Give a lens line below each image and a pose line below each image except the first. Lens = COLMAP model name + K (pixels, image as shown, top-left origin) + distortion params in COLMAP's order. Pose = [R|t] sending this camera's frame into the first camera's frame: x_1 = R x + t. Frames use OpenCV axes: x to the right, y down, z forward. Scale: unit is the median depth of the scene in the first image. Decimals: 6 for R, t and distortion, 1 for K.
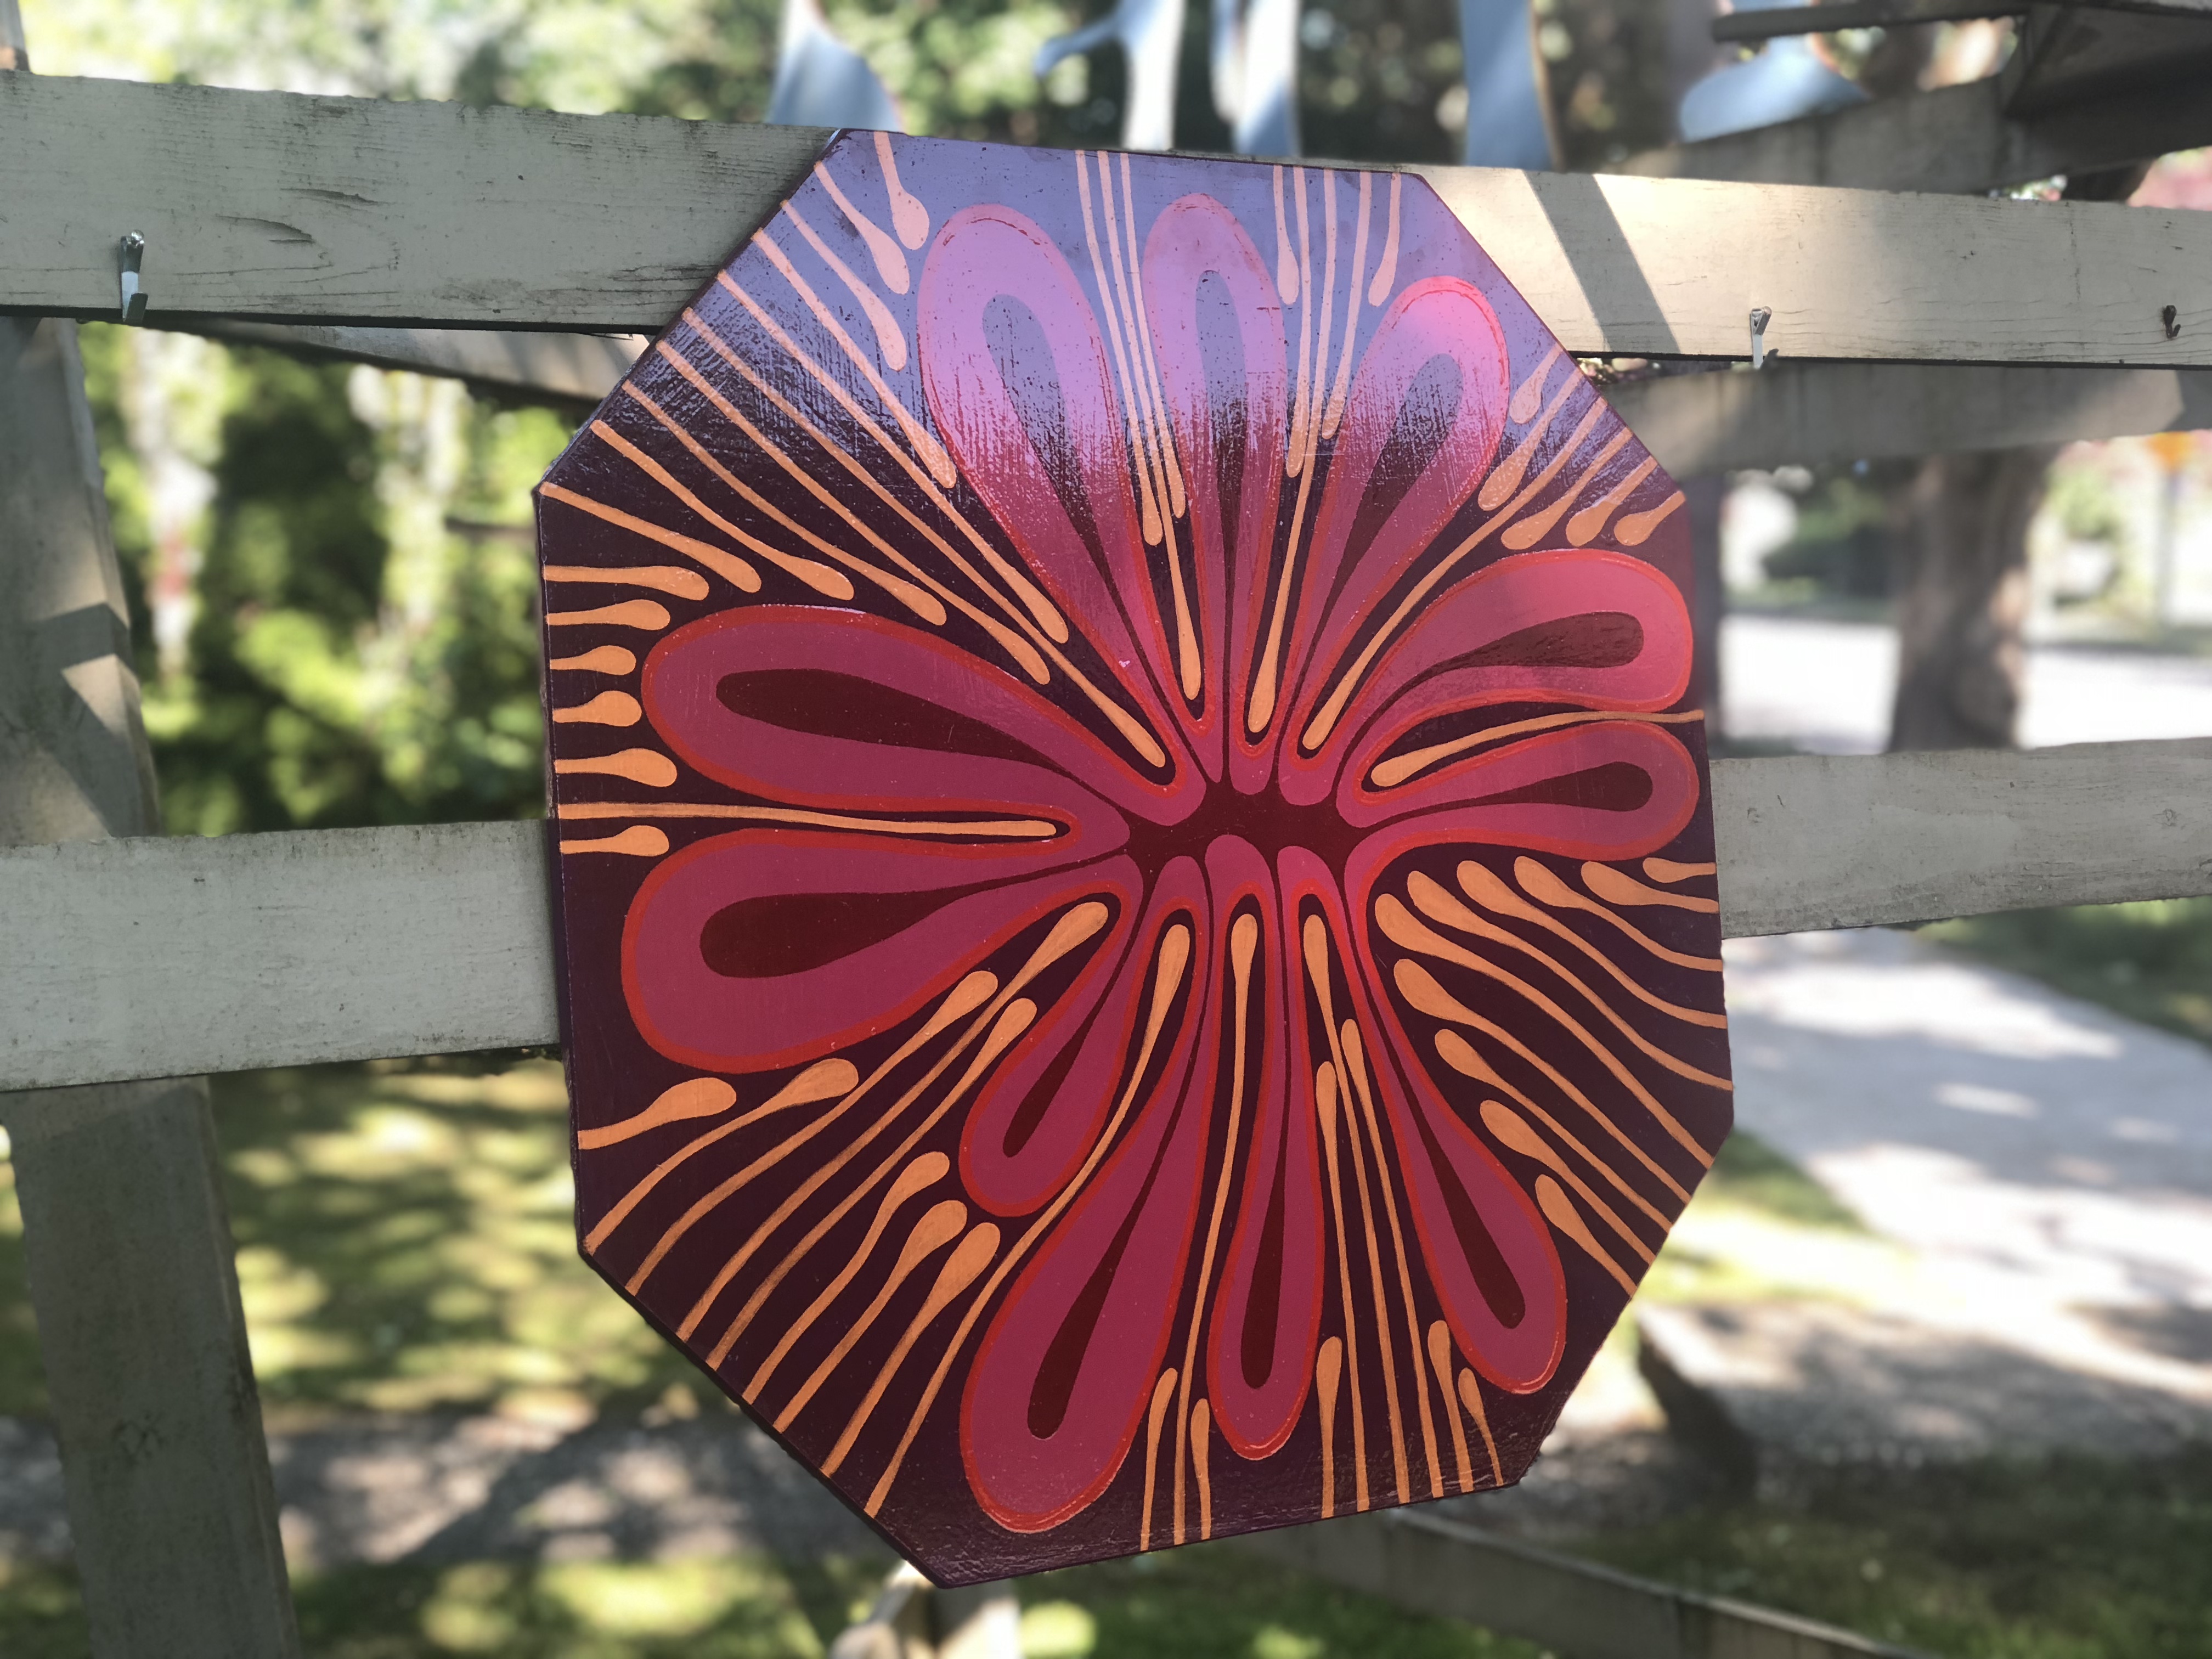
lens RADIAL K [[3685.5, 0, 1096.0], [0, 3685.5, 823.2], [0, 0, 1]] dist [0.092377, -0.120380]
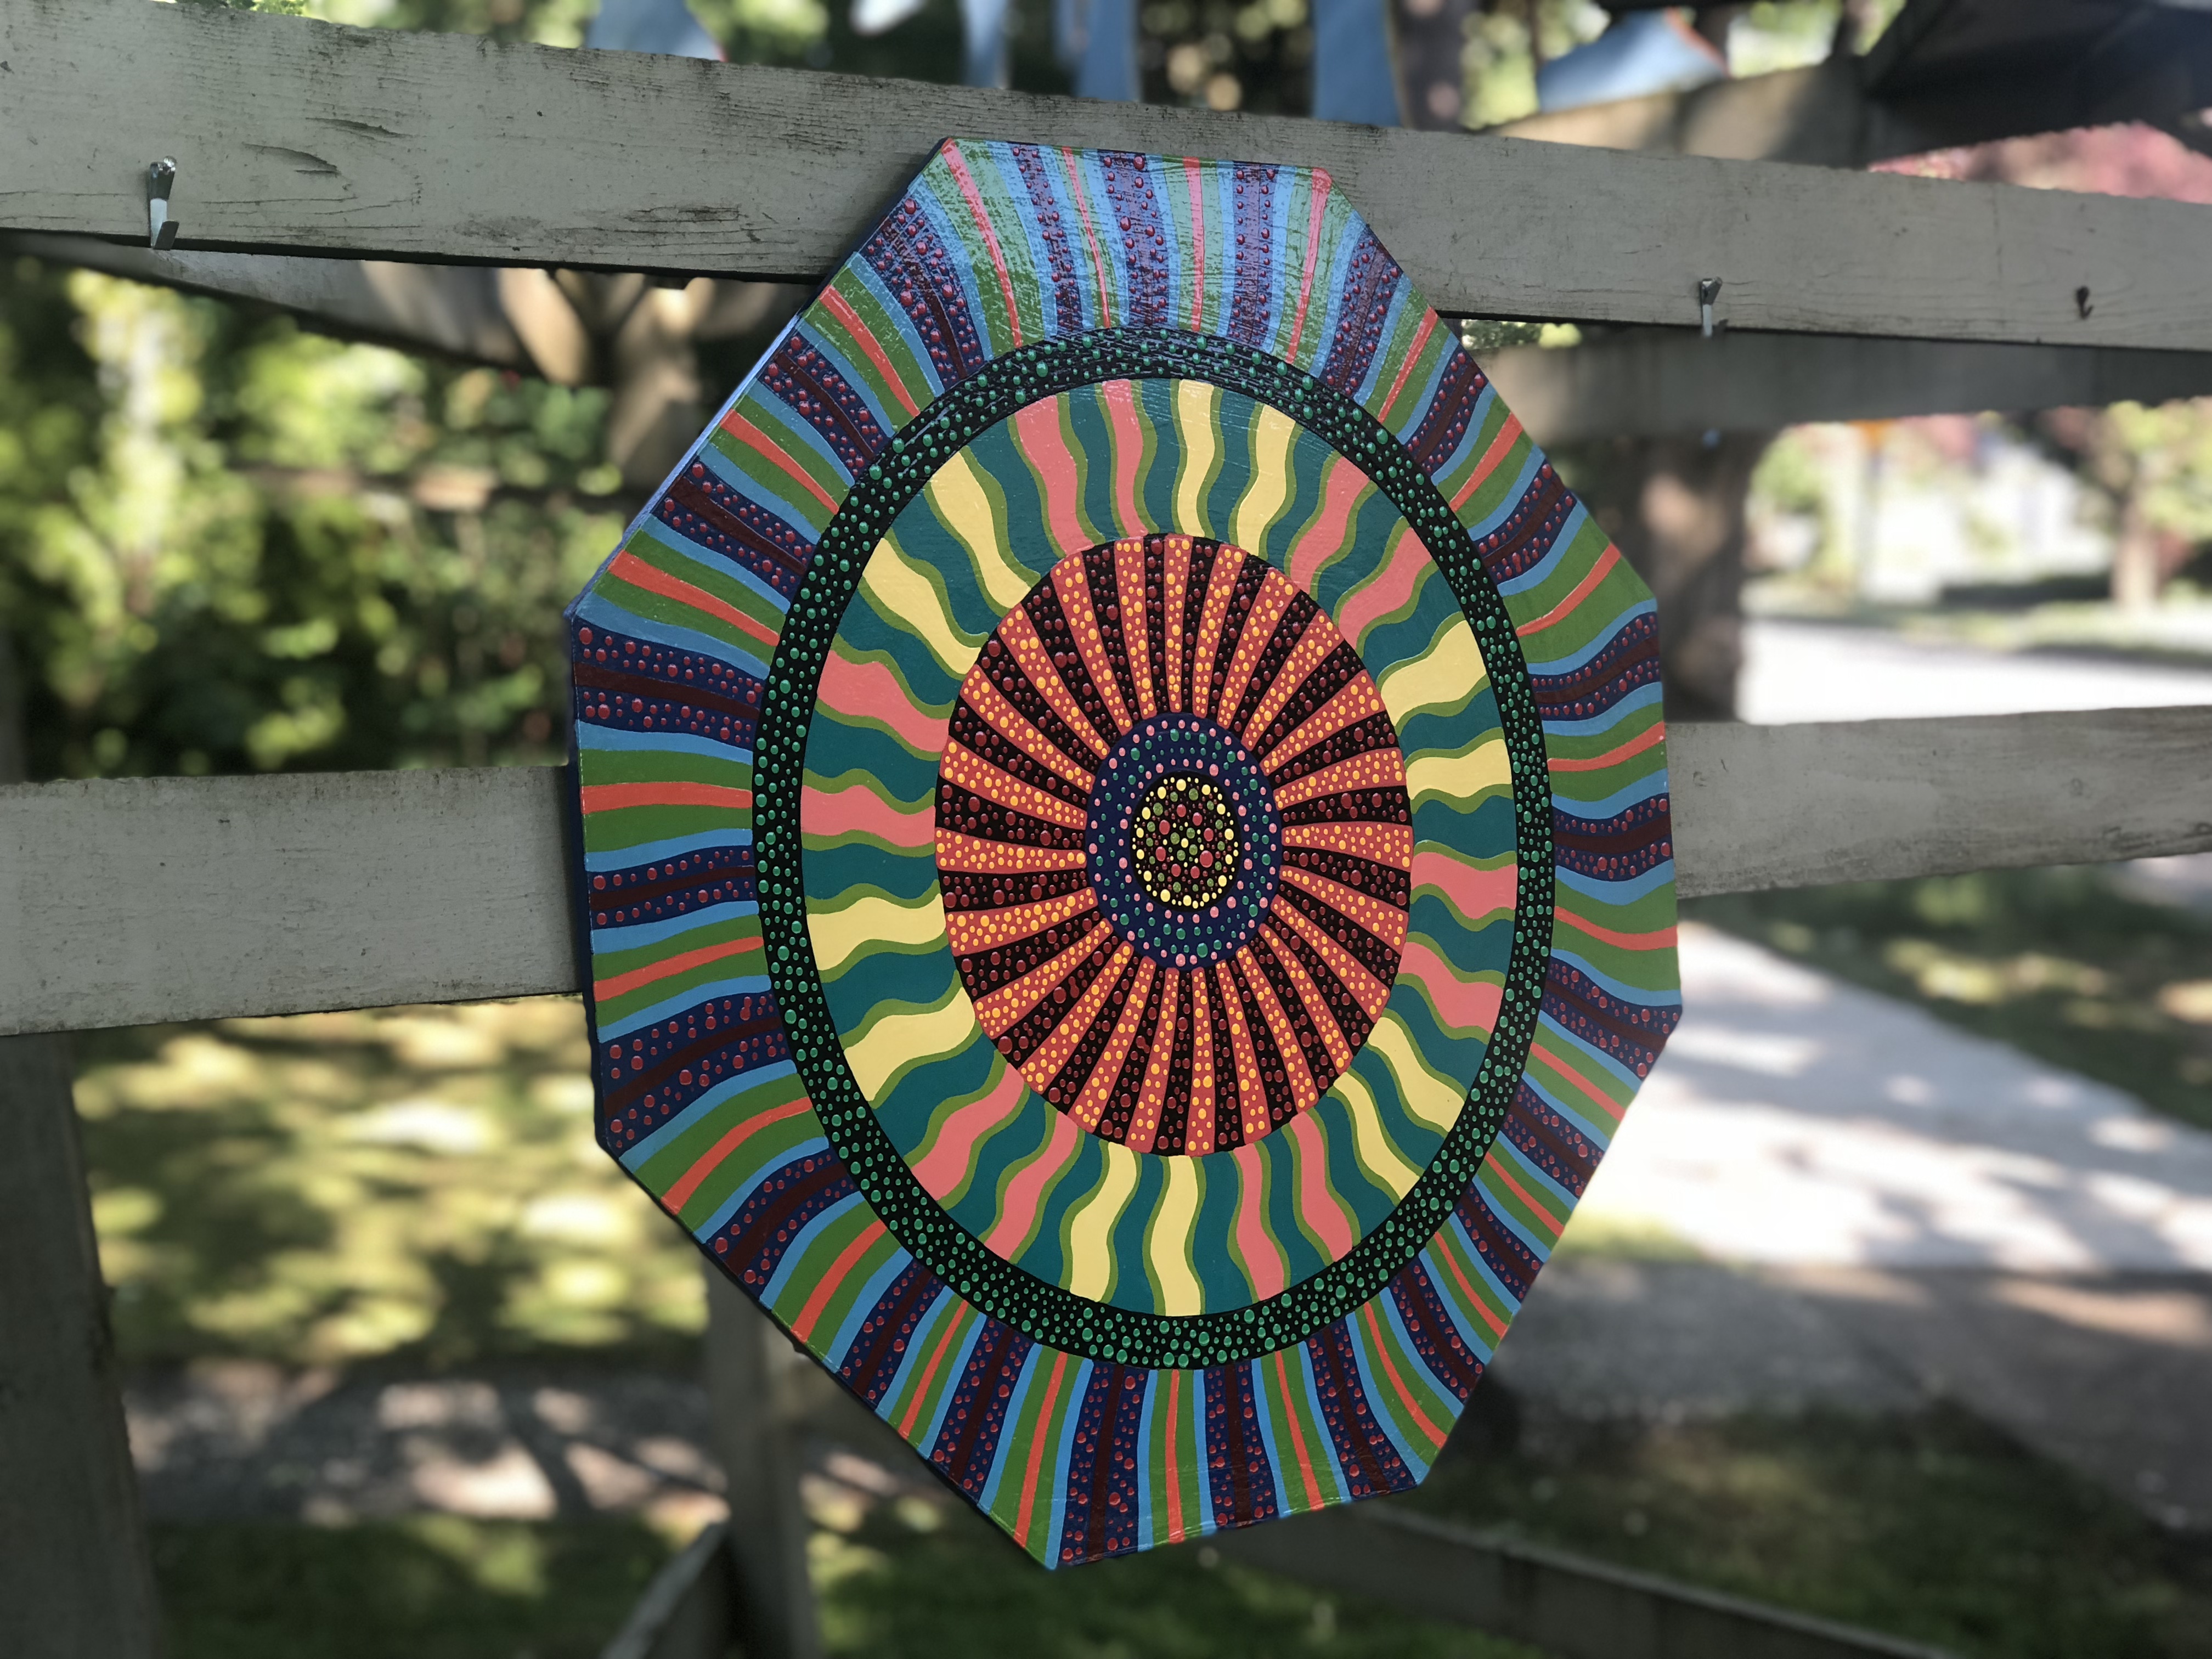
lens RADIAL K [[3678.7, 0, 1084.4], [0, 3678.7, 821.2], [0, 0, 1]] dist [0.121181, -0.328064]
pose [[0.996699, 0.013329, 0.080089, -0.085134], [-0.014167, 0.999851, 0.009900, 0.002228], [-0.079945, -0.011001, 0.996739, 0.003328]]
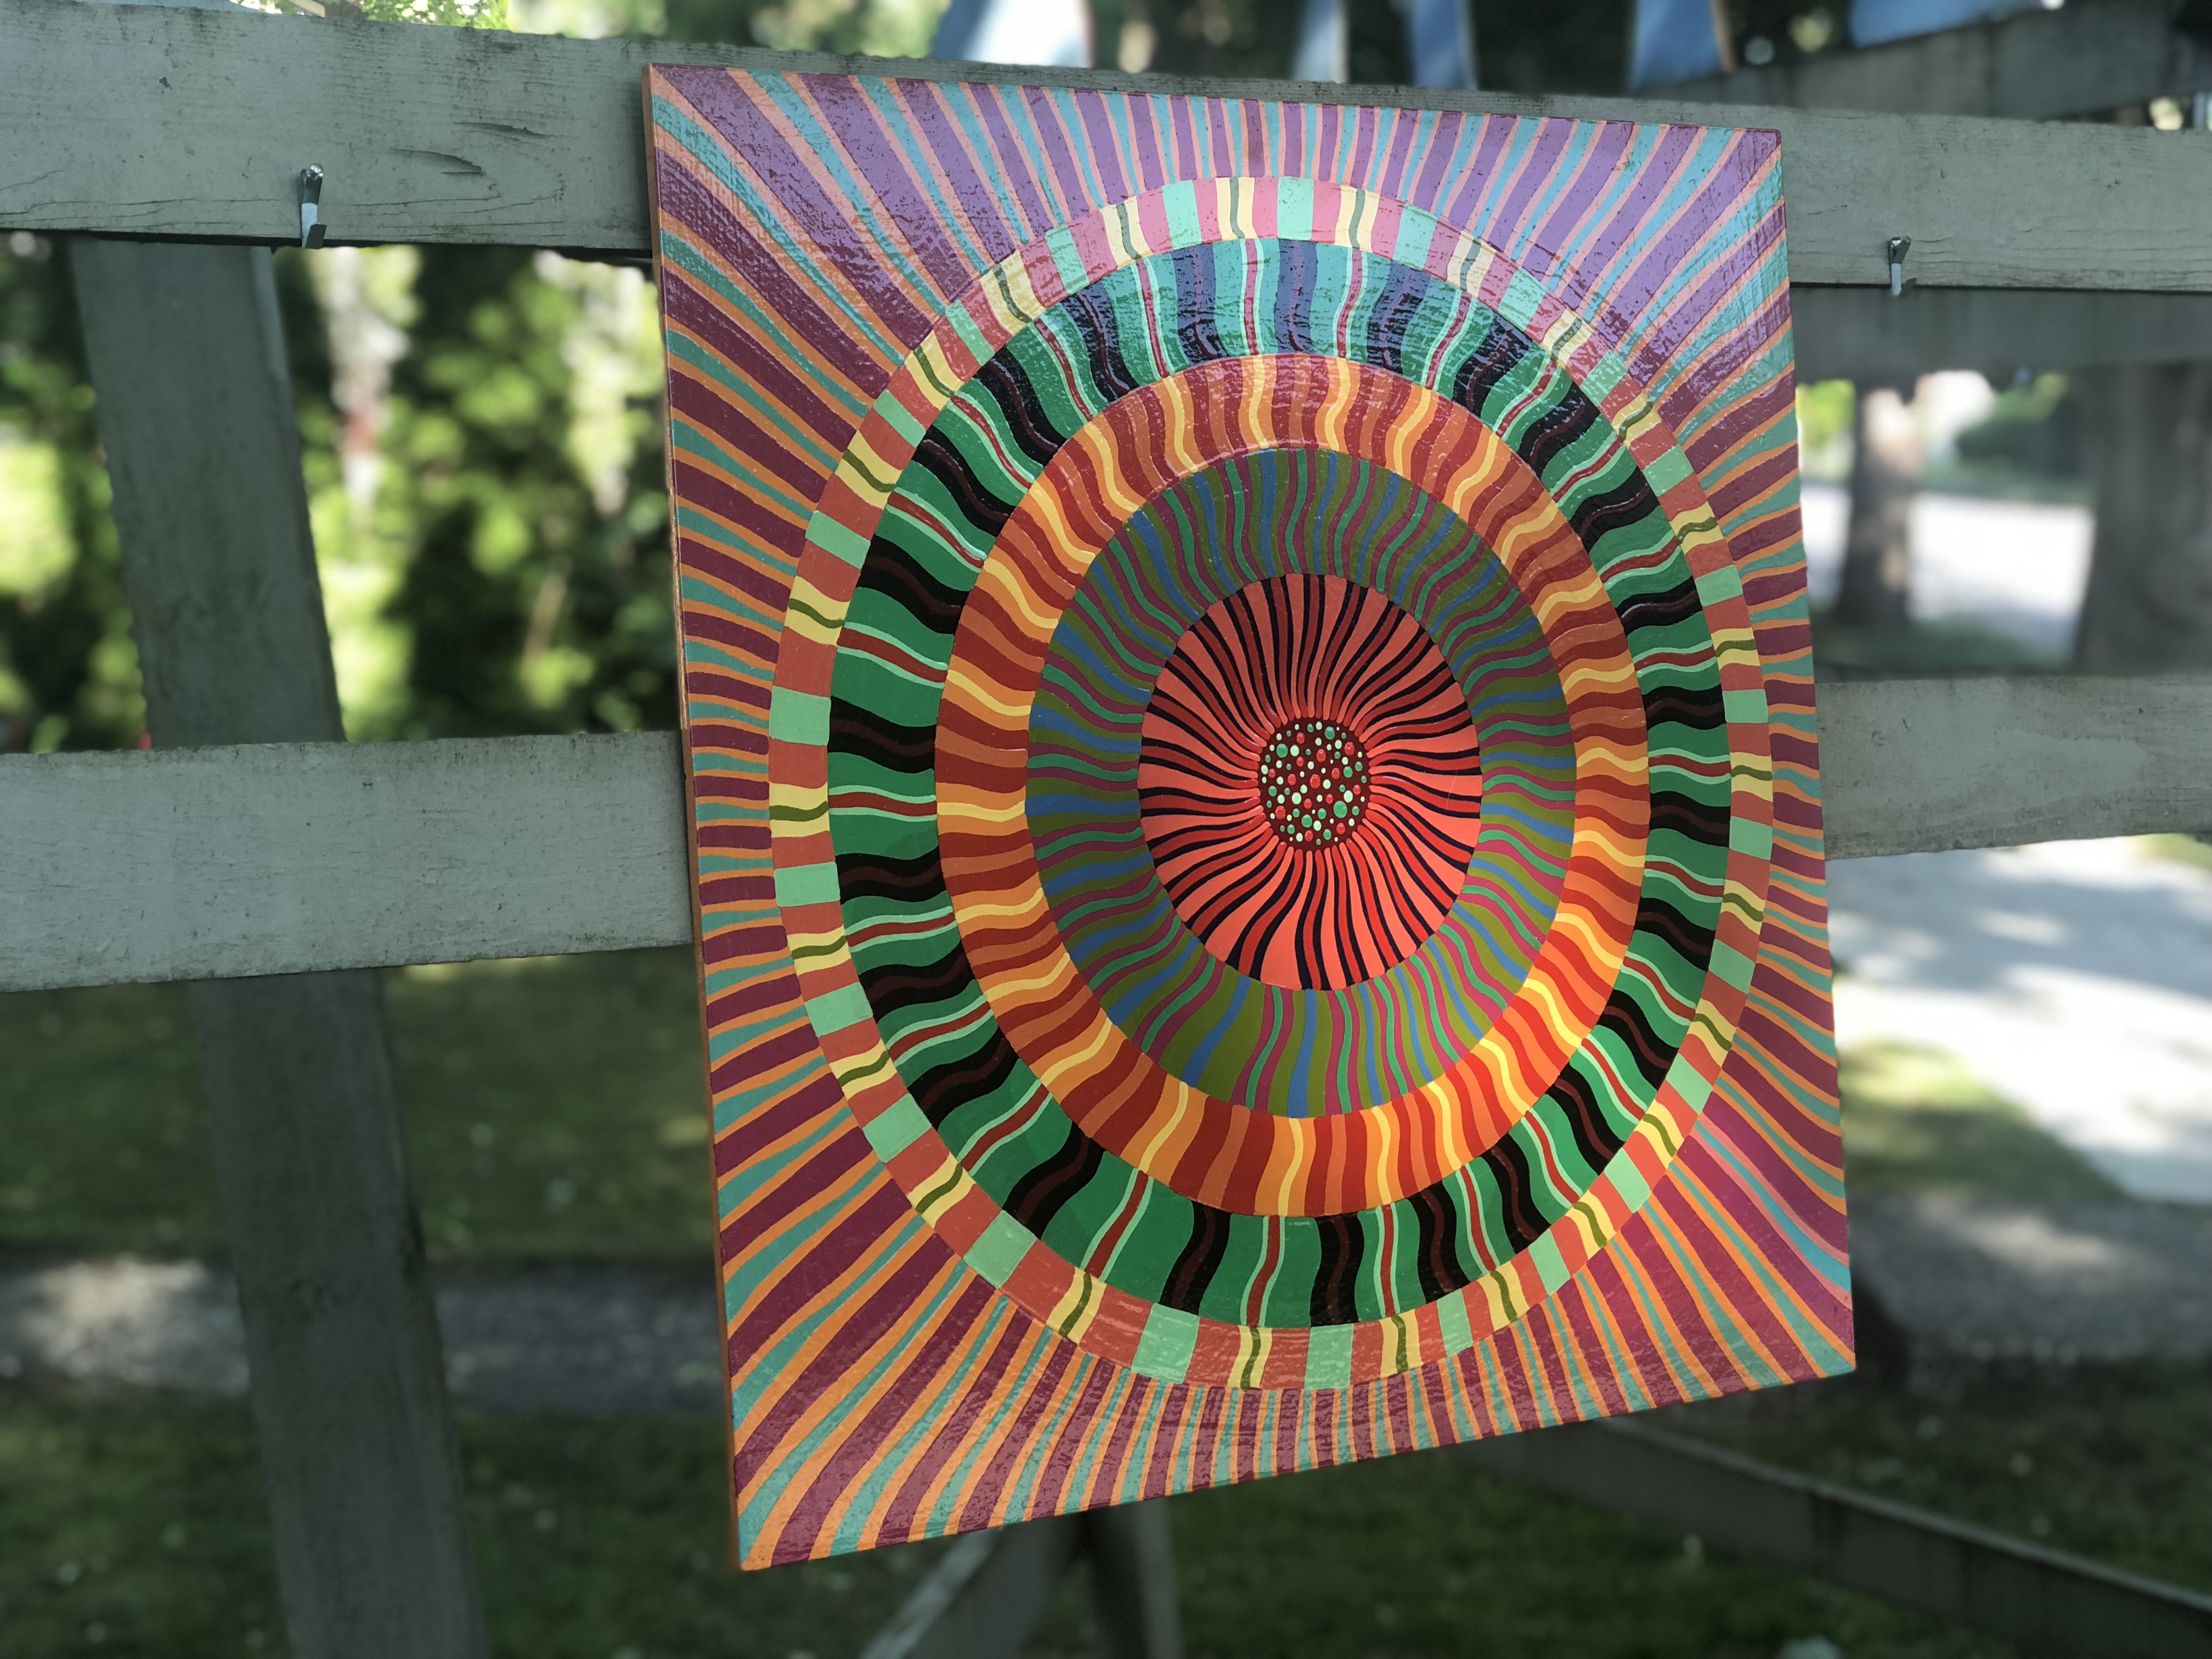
lens RADIAL K [[3704.2, 0, 1086.4], [0, 3704.2, 827.1], [0, 0, 1]] dist [0.025501, 0.324732]
pose [[0.998501, 0.020380, -0.050801, 0.014647], [-0.018472, 0.999117, 0.037743, -0.014633], [0.051526, -0.036748, 0.997995, -0.039948]]
